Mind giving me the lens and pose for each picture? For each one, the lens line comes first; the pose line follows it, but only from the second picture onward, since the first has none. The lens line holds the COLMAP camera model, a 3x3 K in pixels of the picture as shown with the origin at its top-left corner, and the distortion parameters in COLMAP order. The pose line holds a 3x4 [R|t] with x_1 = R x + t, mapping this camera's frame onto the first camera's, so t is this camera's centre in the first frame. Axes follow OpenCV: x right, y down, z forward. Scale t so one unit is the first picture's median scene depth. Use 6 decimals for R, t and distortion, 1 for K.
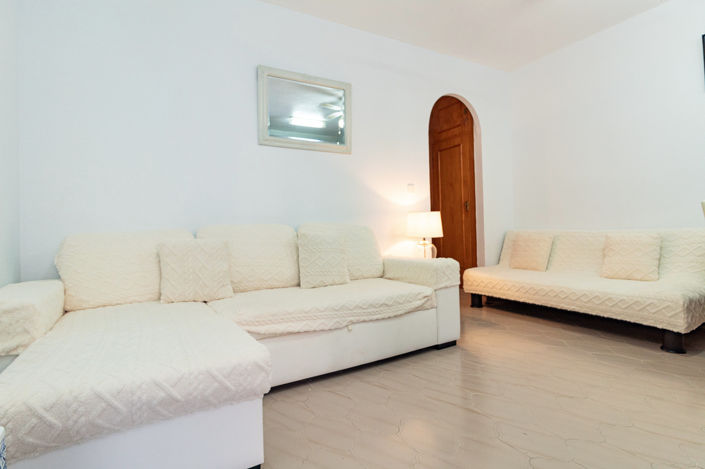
lens RADIAL K [[369.8, 0, 352.5], [0, 369.8, 234.5], [0, 0, 1]] dist [0.000509, 0.000026]
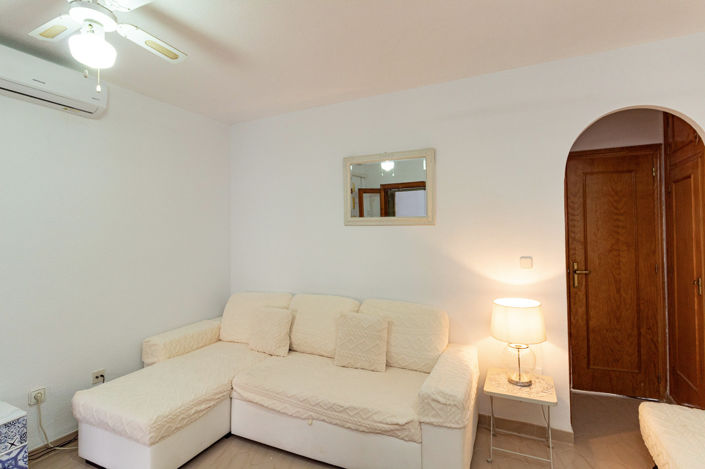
lens RADIAL K [[360.3, 0, 352.5], [0, 360.3, 234.5], [0, 0, 1]] dist [-0.001344, -0.000684]
pose [[0.550257, 0.031616, -0.834396, 0.761132], [-0.007287, 0.999427, 0.033064, -0.273517], [0.834963, -0.012114, 0.550172, 0.431037]]
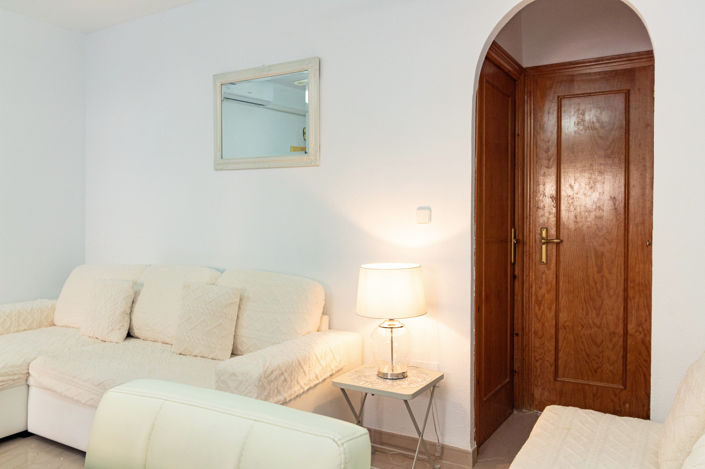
lens RADIAL K [[567.6, 0, 352.5], [0, 567.6, 234.5], [0, 0, 1]] dist [-0.006278, 0.001754]
pose [[0.478349, 0.058912, -0.876191, 1.101630], [-0.023833, 0.998251, 0.054108, -0.189153], [0.877846, -0.005000, 0.478917, 0.711566]]
